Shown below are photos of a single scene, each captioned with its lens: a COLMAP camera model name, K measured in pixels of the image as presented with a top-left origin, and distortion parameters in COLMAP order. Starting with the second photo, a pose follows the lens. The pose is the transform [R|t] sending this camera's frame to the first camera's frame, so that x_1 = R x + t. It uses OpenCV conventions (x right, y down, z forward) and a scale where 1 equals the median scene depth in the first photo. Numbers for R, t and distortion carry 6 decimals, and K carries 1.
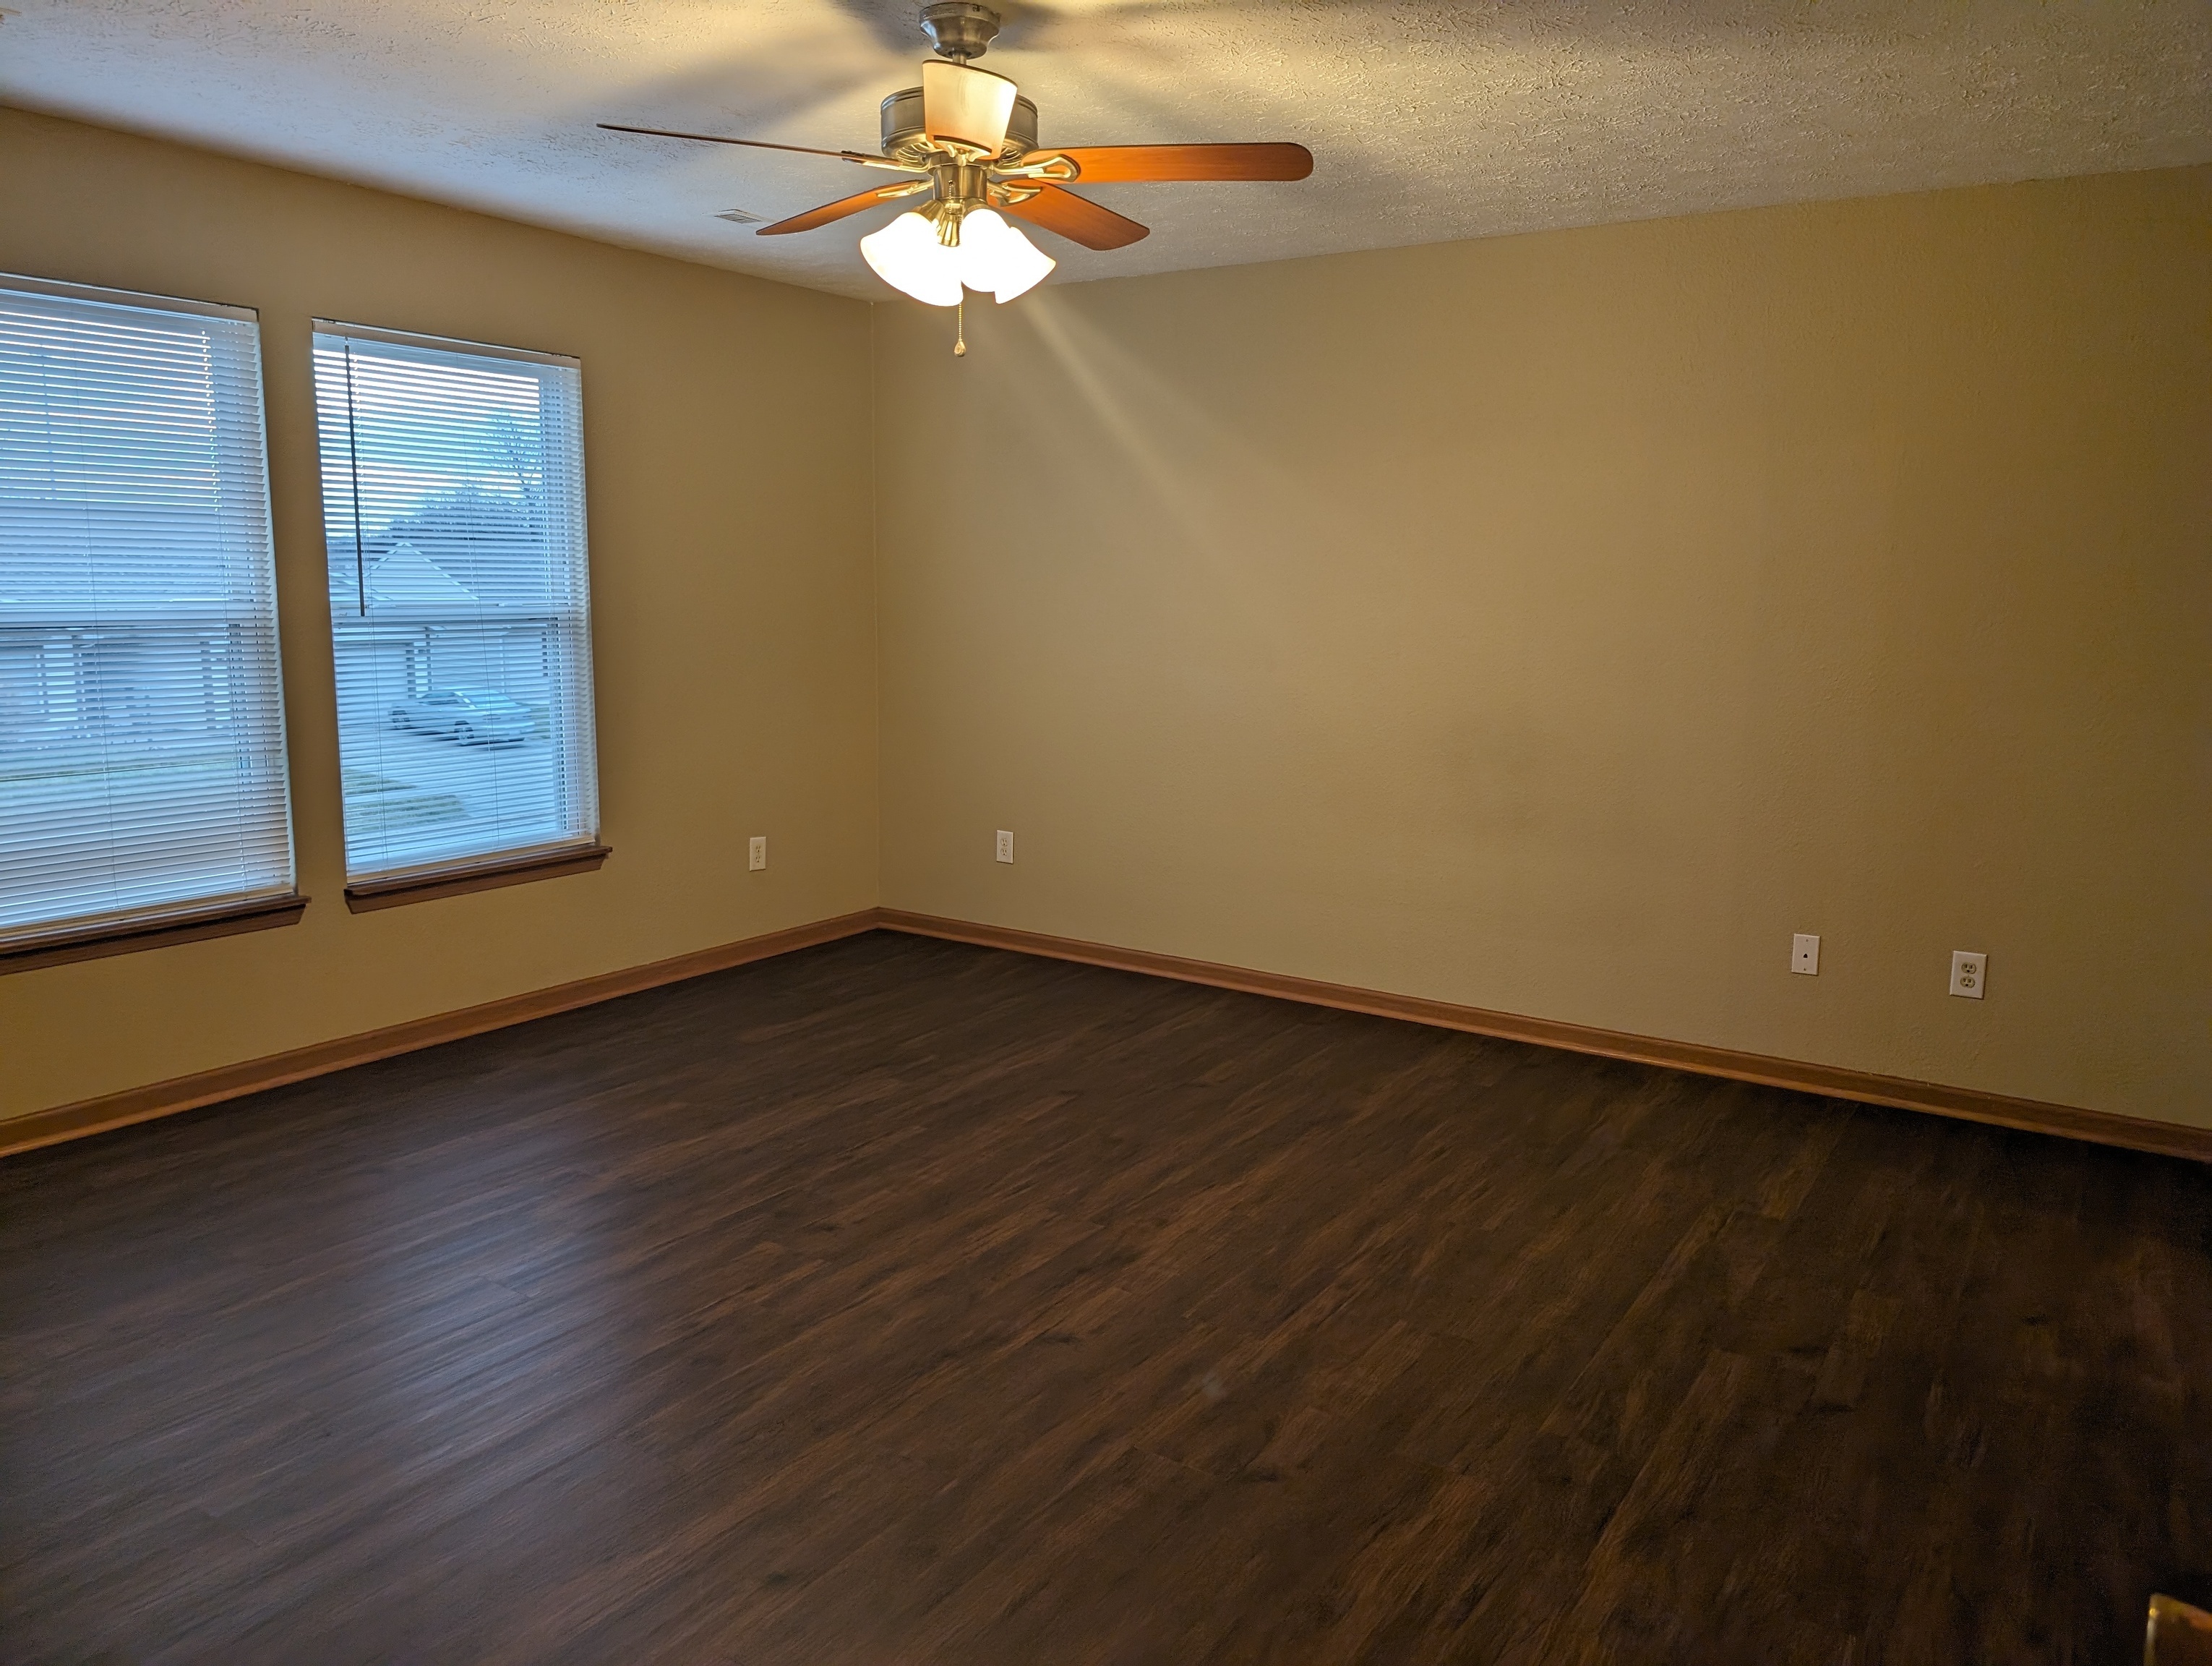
lens RADIAL K [[1574.6, 0, 1104.6], [0, 1574.6, 824.5], [0, 0, 1]] dist [-0.006518, -0.002468]
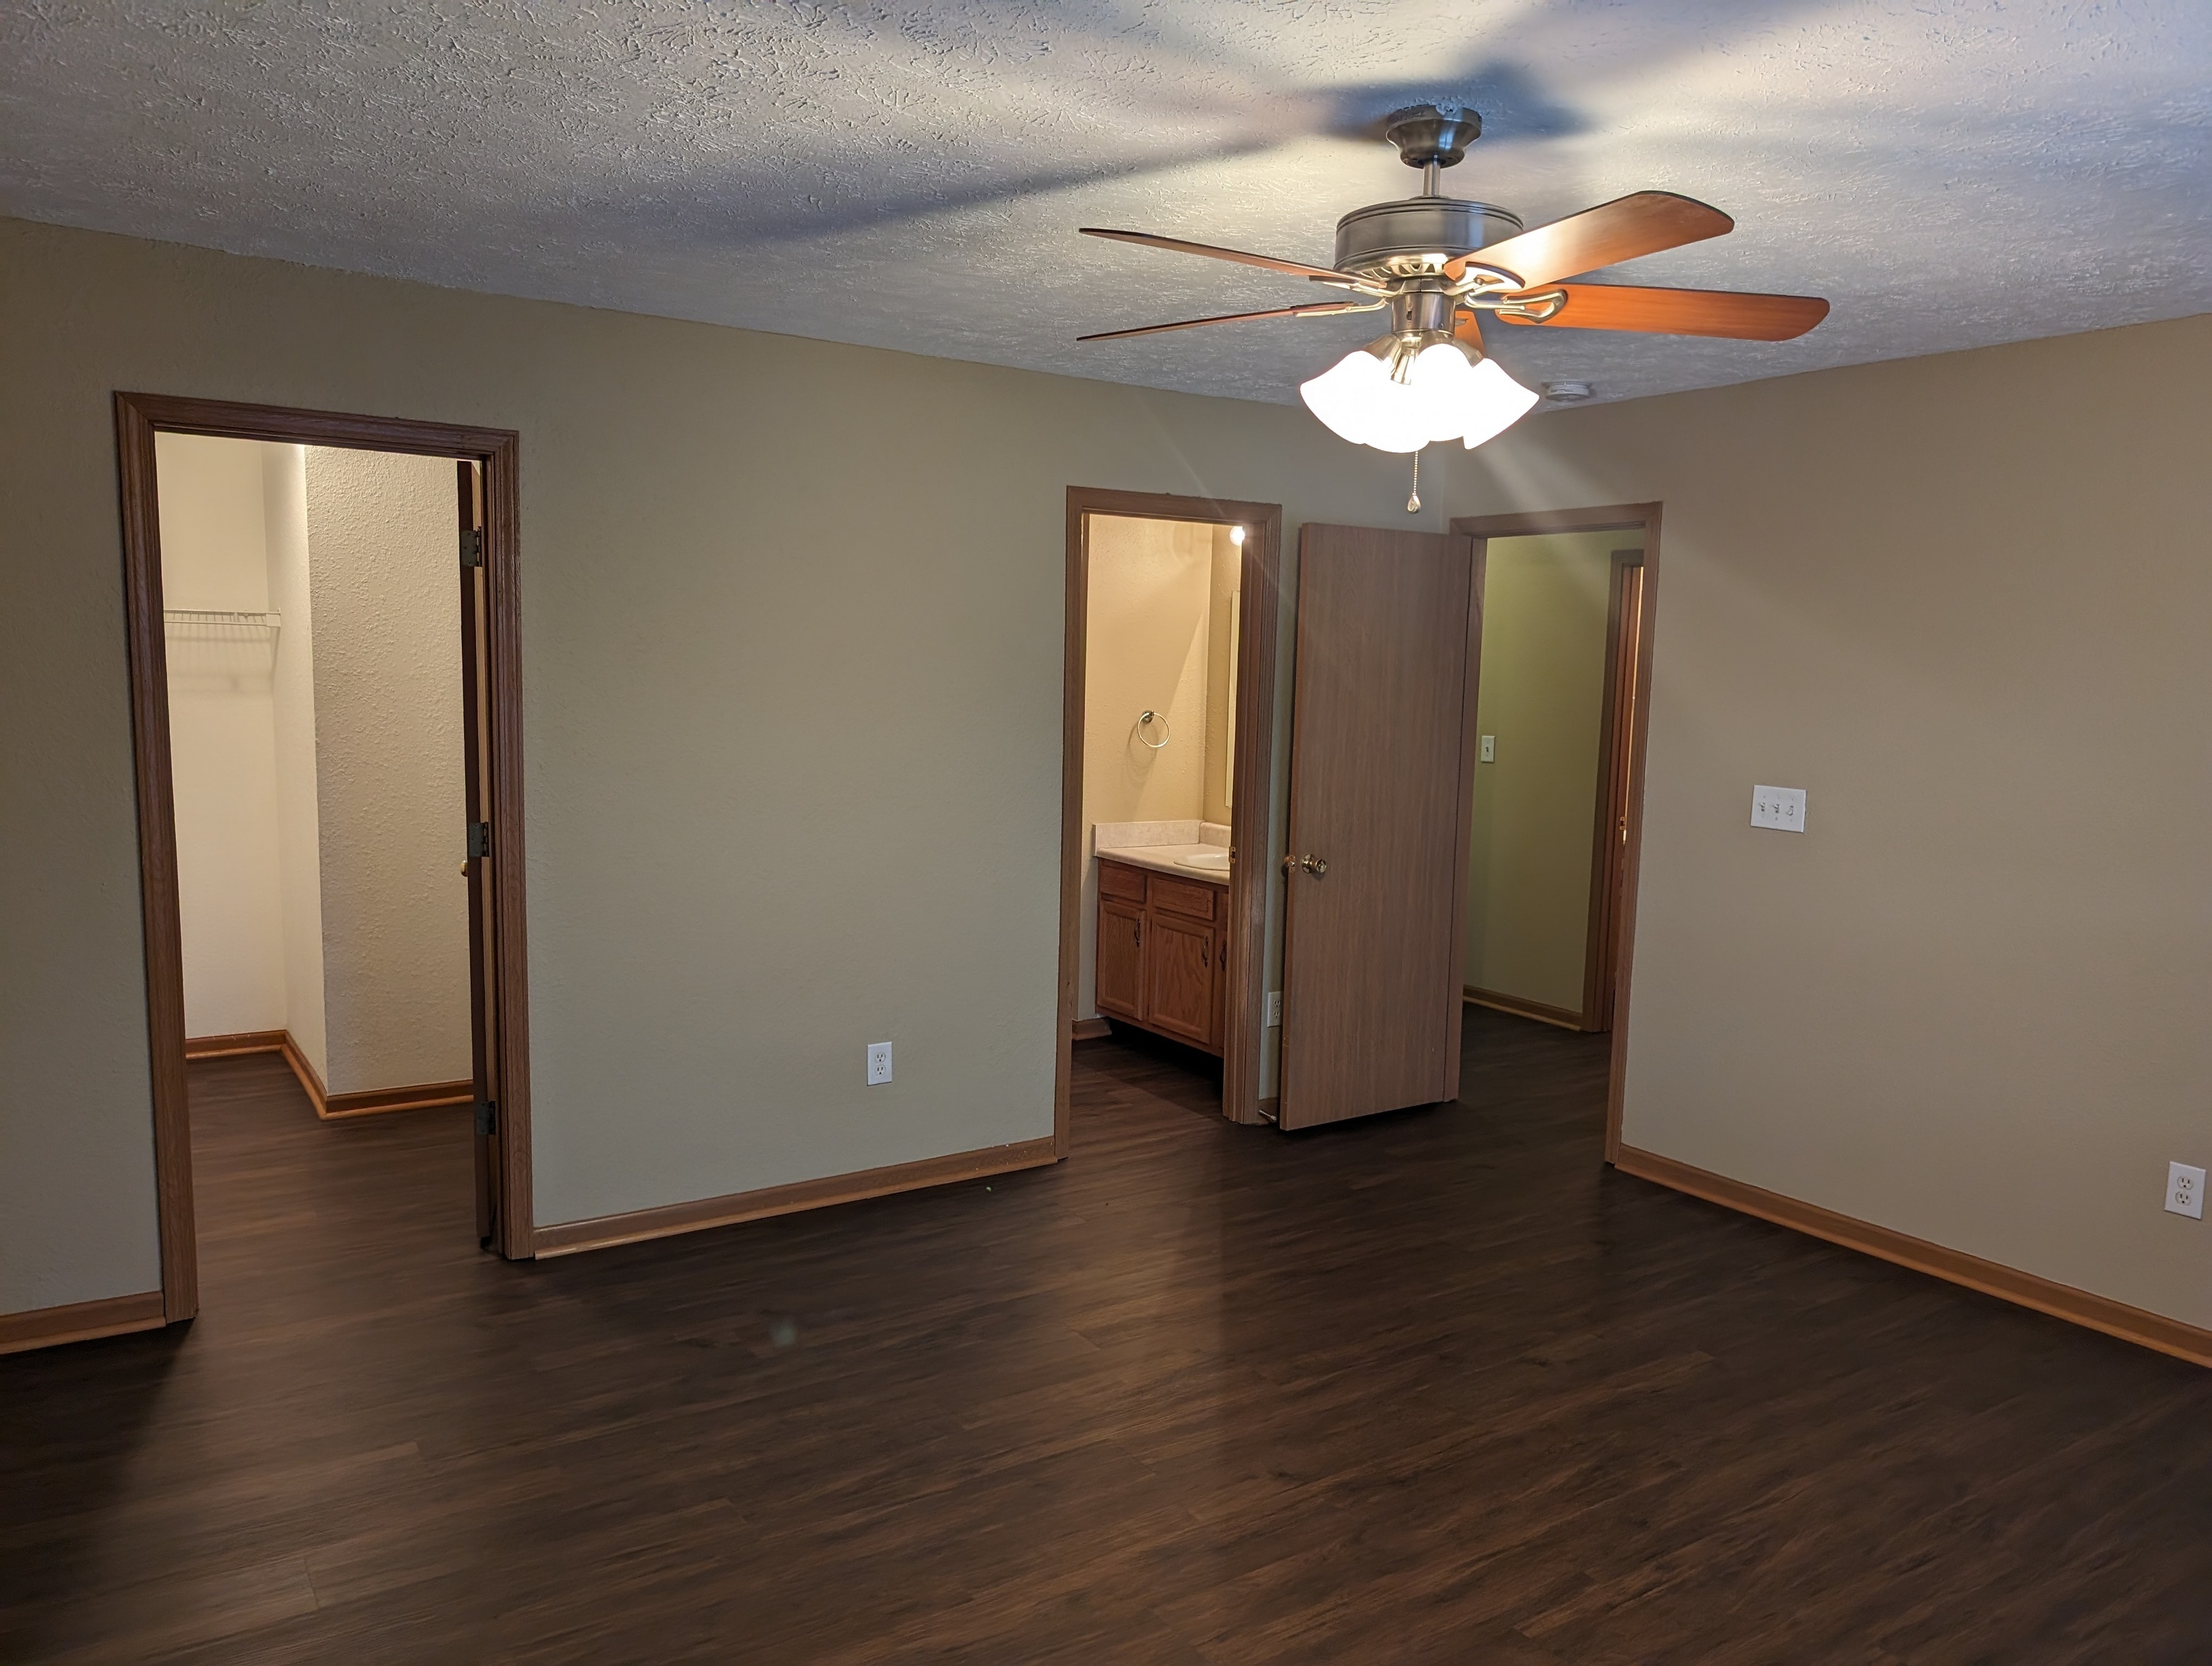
lens RADIAL K [[1574.6, 0, 1105.8], [0, 1574.6, 837.8], [0, 0, 1]] dist [-0.006518, -0.002468]
pose [[-0.918254, -0.080056, 0.387815, -0.266869], [0.023763, 0.966447, 0.255766, -0.326744], [-0.395278, 0.244074, -0.885541, 1.733160]]
